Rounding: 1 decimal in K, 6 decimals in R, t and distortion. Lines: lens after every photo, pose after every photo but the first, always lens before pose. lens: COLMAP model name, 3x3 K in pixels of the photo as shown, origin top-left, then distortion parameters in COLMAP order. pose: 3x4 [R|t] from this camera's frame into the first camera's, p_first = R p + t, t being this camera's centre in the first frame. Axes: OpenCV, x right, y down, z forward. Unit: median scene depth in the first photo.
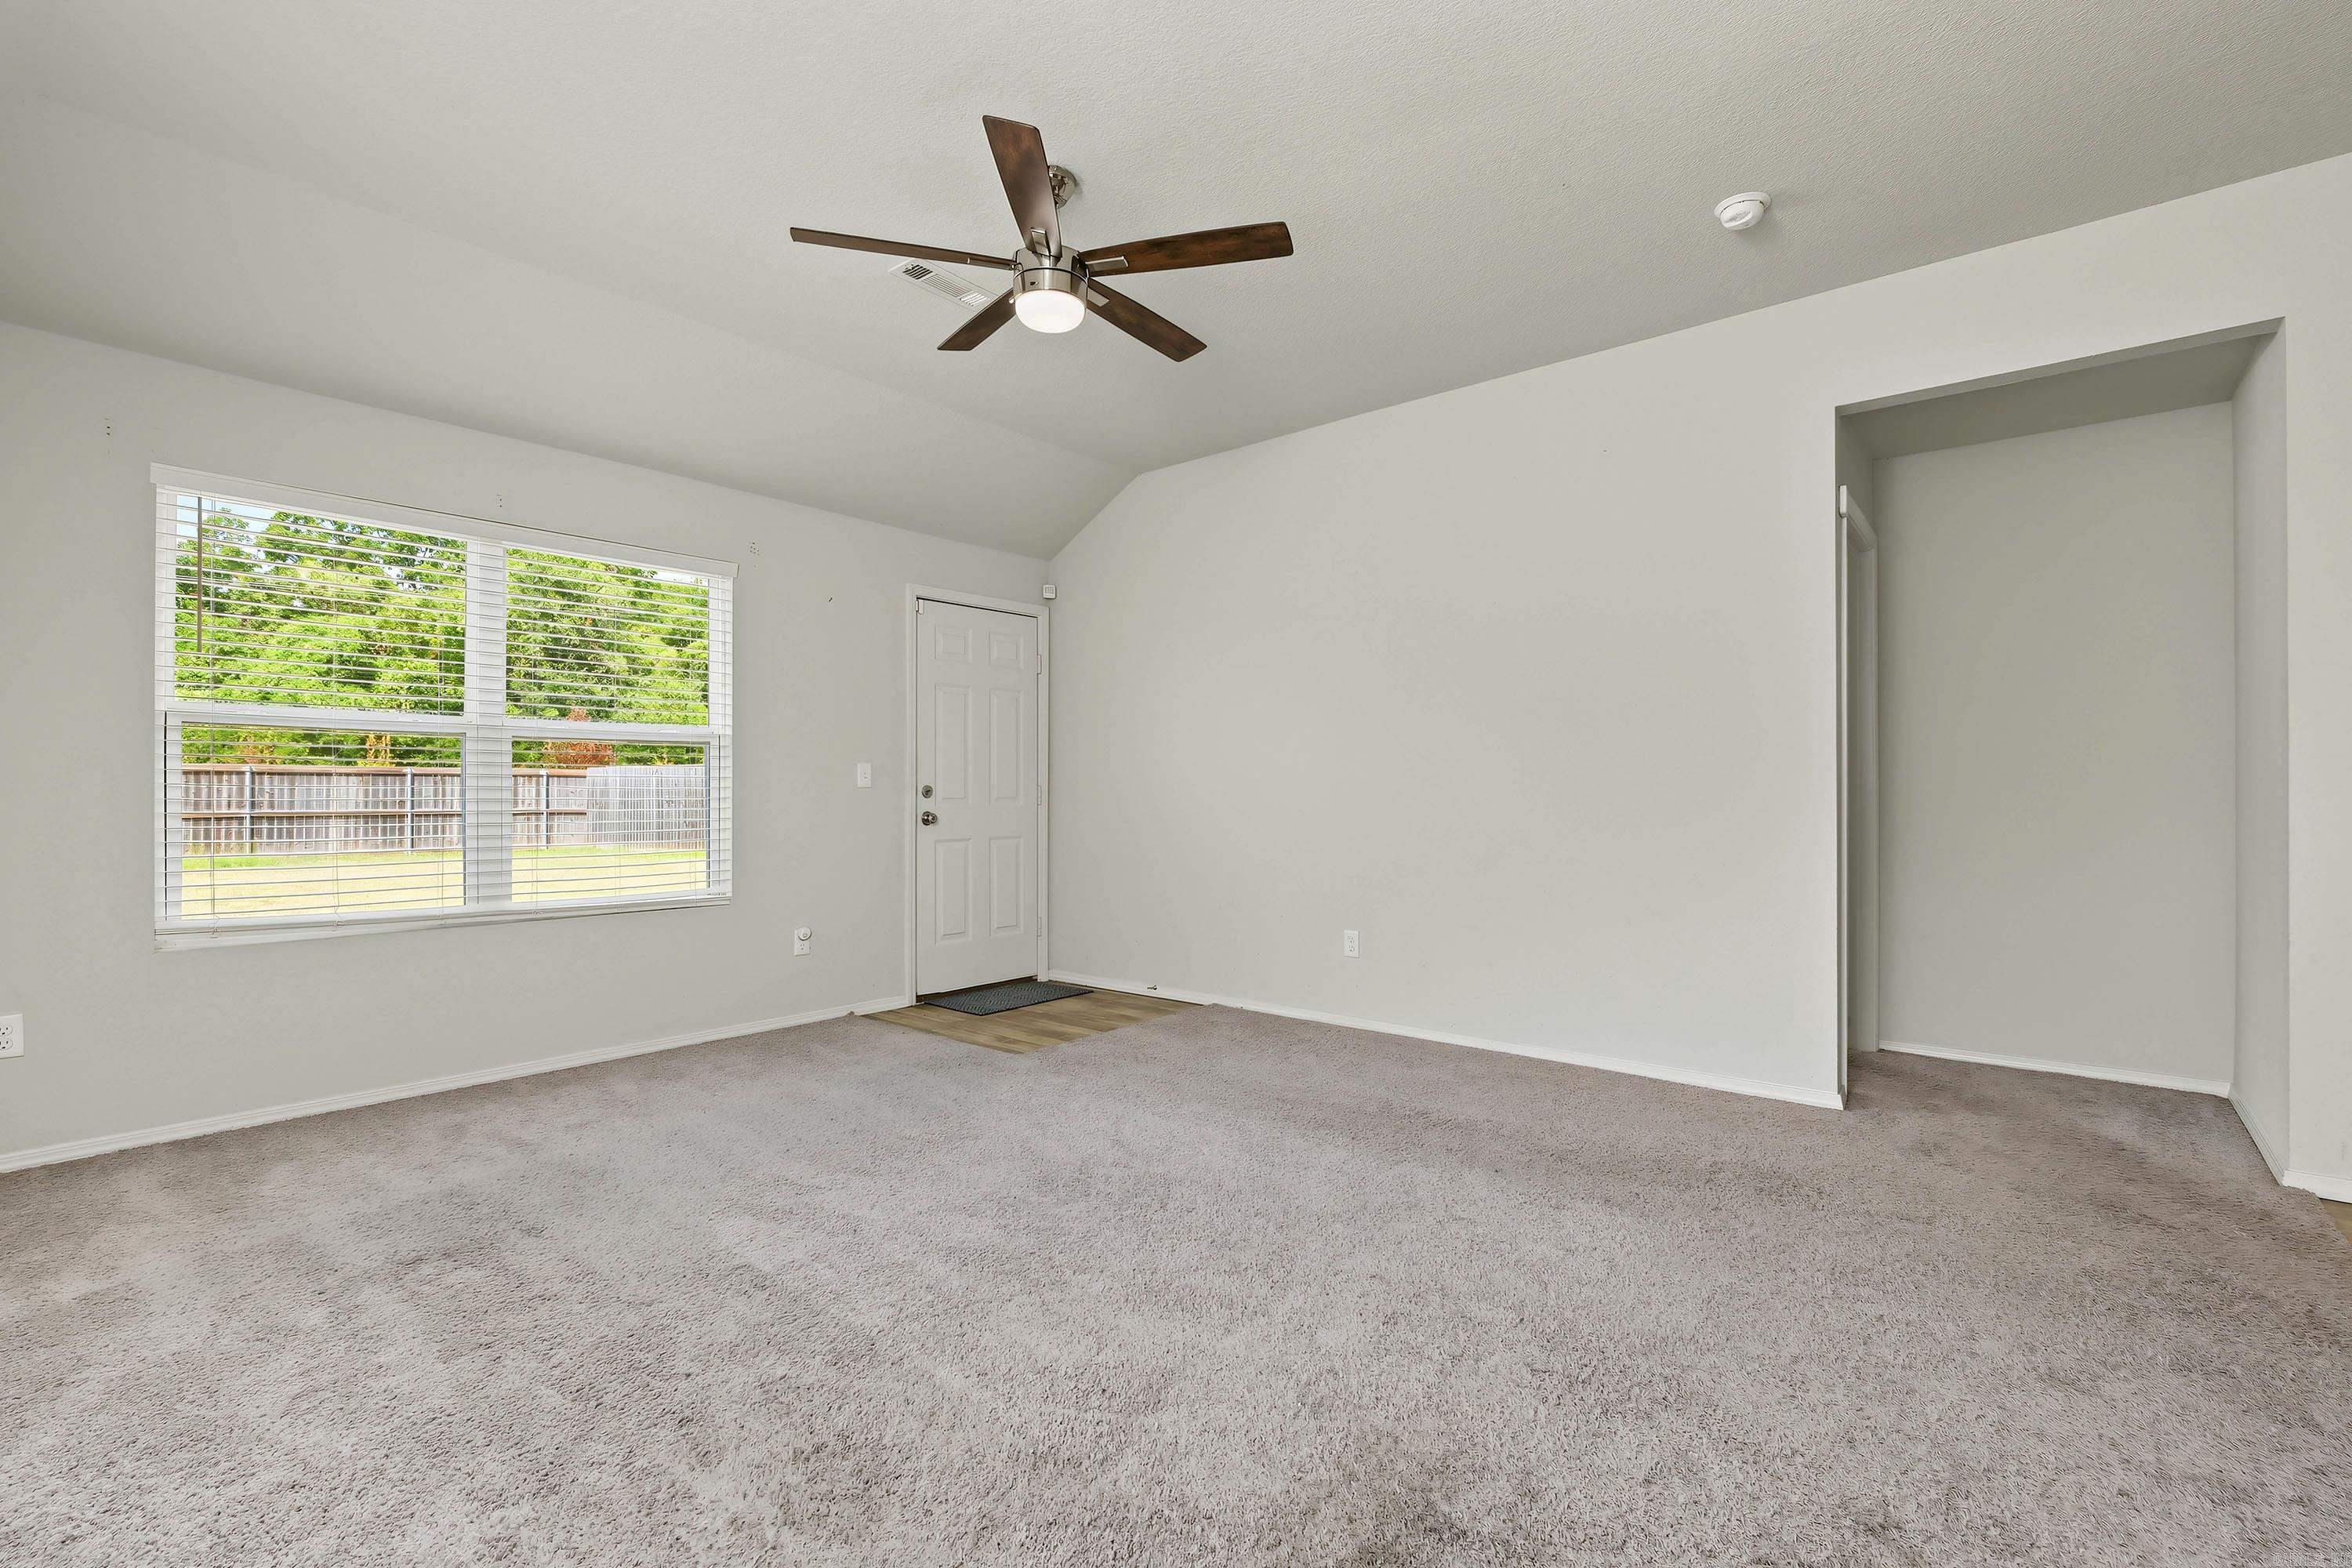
lens RADIAL K [[1020.7, 0, 1176.0], [0, 1020.7, 784.0], [0, 0, 1]] dist [-0.001378, -0.000102]
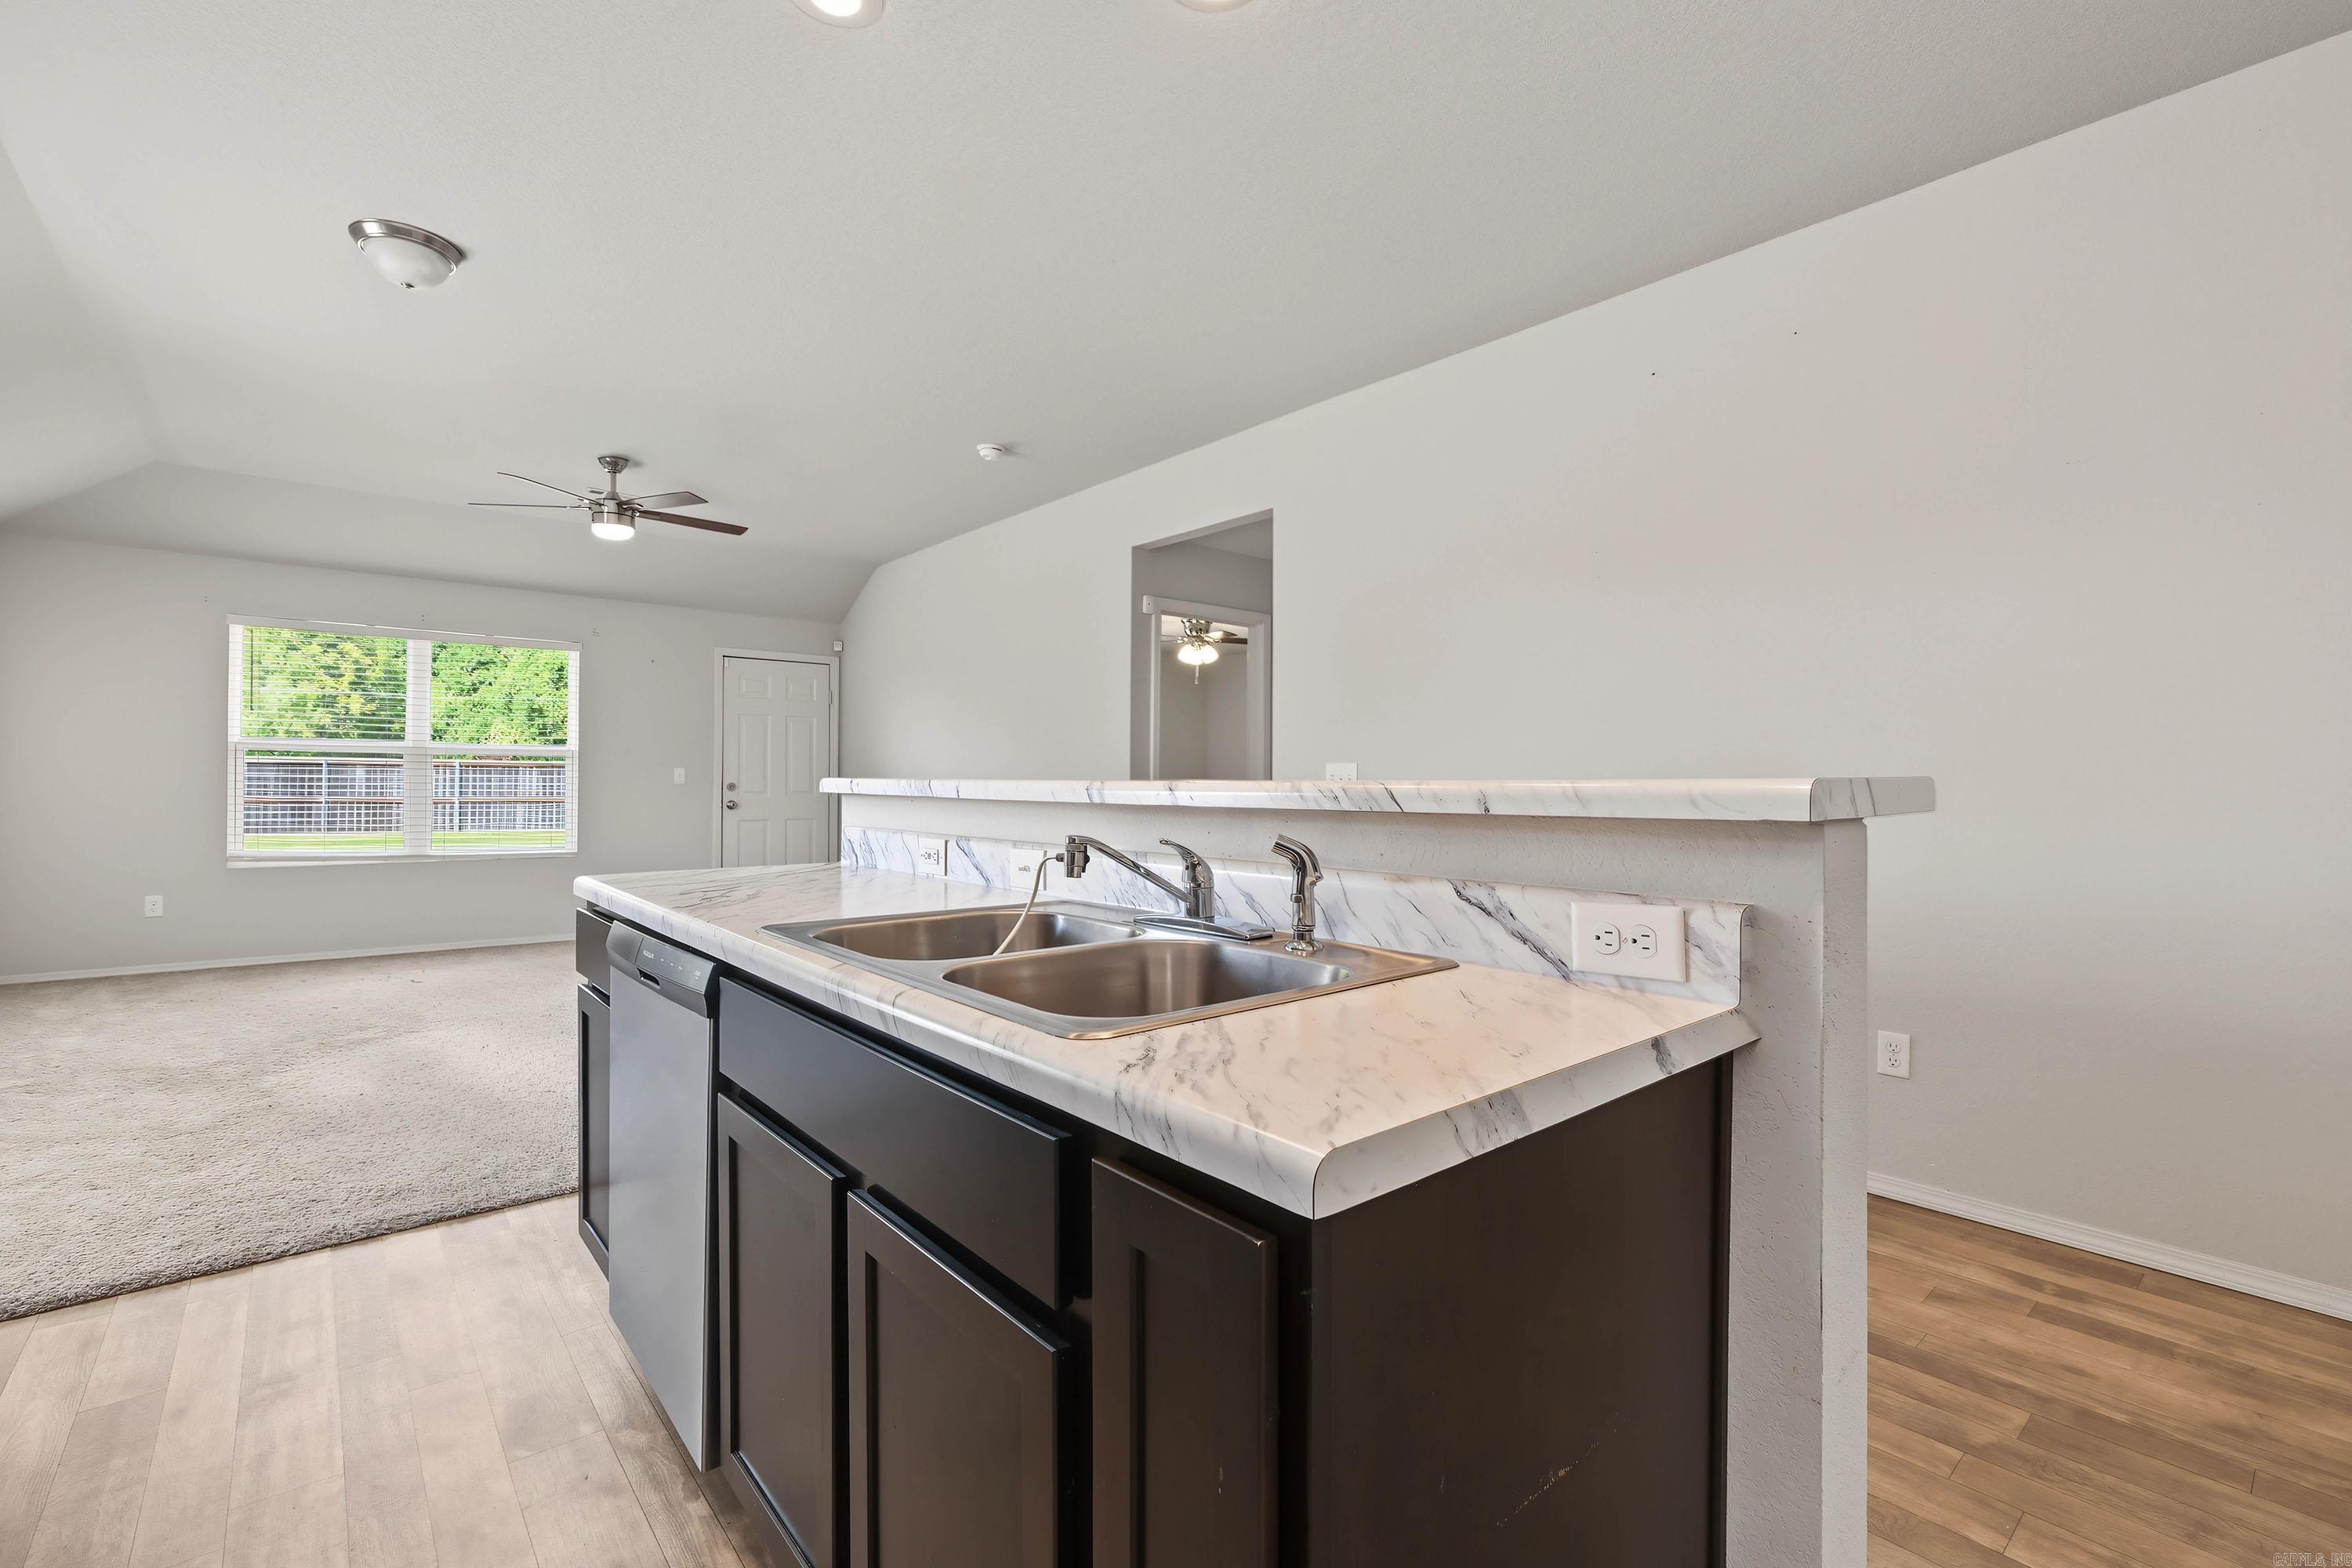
lens RADIAL K [[1020.7, 0, 1176.0], [0, 1020.7, 784.0], [0, 0, 1]] dist [-0.001378, -0.000102]
pose [[0.986431, 0.005696, -0.164080, 0.172251], [-0.004829, 0.999972, 0.005682, -0.002268], [0.164108, -0.004813, 0.986431, -0.096865]]
